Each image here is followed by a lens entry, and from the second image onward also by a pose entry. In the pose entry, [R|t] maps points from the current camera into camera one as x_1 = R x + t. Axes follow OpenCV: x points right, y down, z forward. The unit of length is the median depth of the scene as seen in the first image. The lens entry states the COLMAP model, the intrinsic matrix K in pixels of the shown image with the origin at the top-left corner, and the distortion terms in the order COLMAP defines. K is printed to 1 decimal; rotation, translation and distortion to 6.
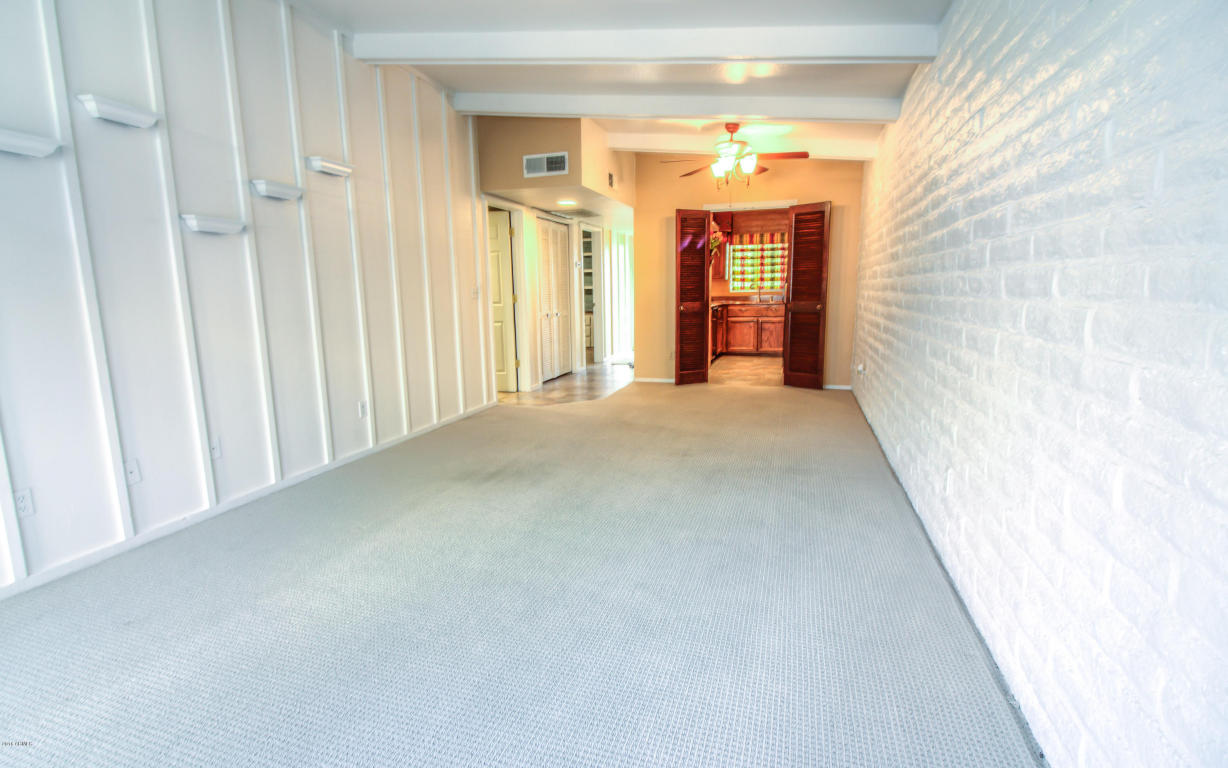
lens RADIAL K [[576.8, 0, 614.0], [0, 576.8, 384.0], [0, 0, 1]] dist [0.023602, -0.000004]
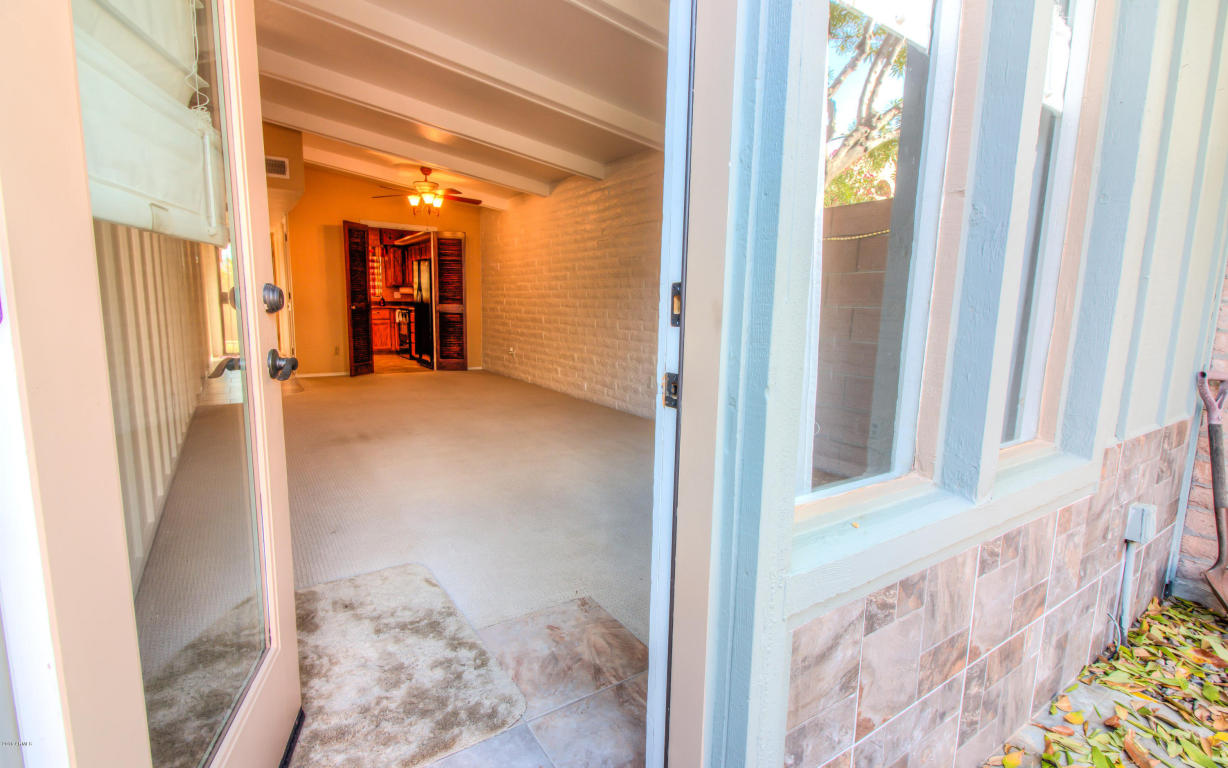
lens RADIAL K [[558.4, 0, 607.0], [0, 558.4, 383.4], [0, 0, 1]] dist [0.020807, -0.015300]
pose [[0.631668, -0.084858, 0.770581, -0.293469], [0.098977, 0.994684, 0.028402, 0.023474], [-0.768894, 0.058330, 0.636710, -0.054589]]
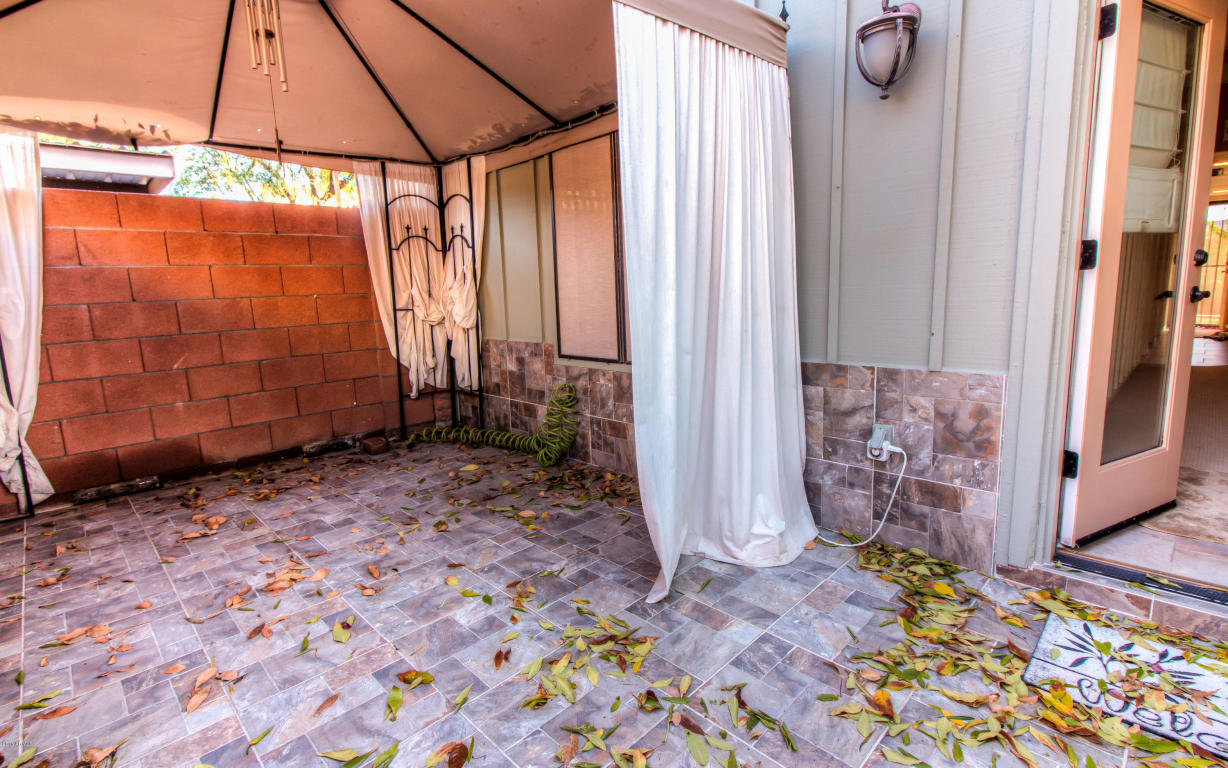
lens RADIAL K [[581.3, 0, 607.1], [0, 581.3, 375.8], [0, 0, 1]] dist [0.018281, -0.014085]
pose [[0.882084, 0.055211, -0.467846, -0.340631], [-0.054448, 0.998401, 0.015167, 0.057468], [0.467935, 0.012095, 0.883680, -0.236538]]
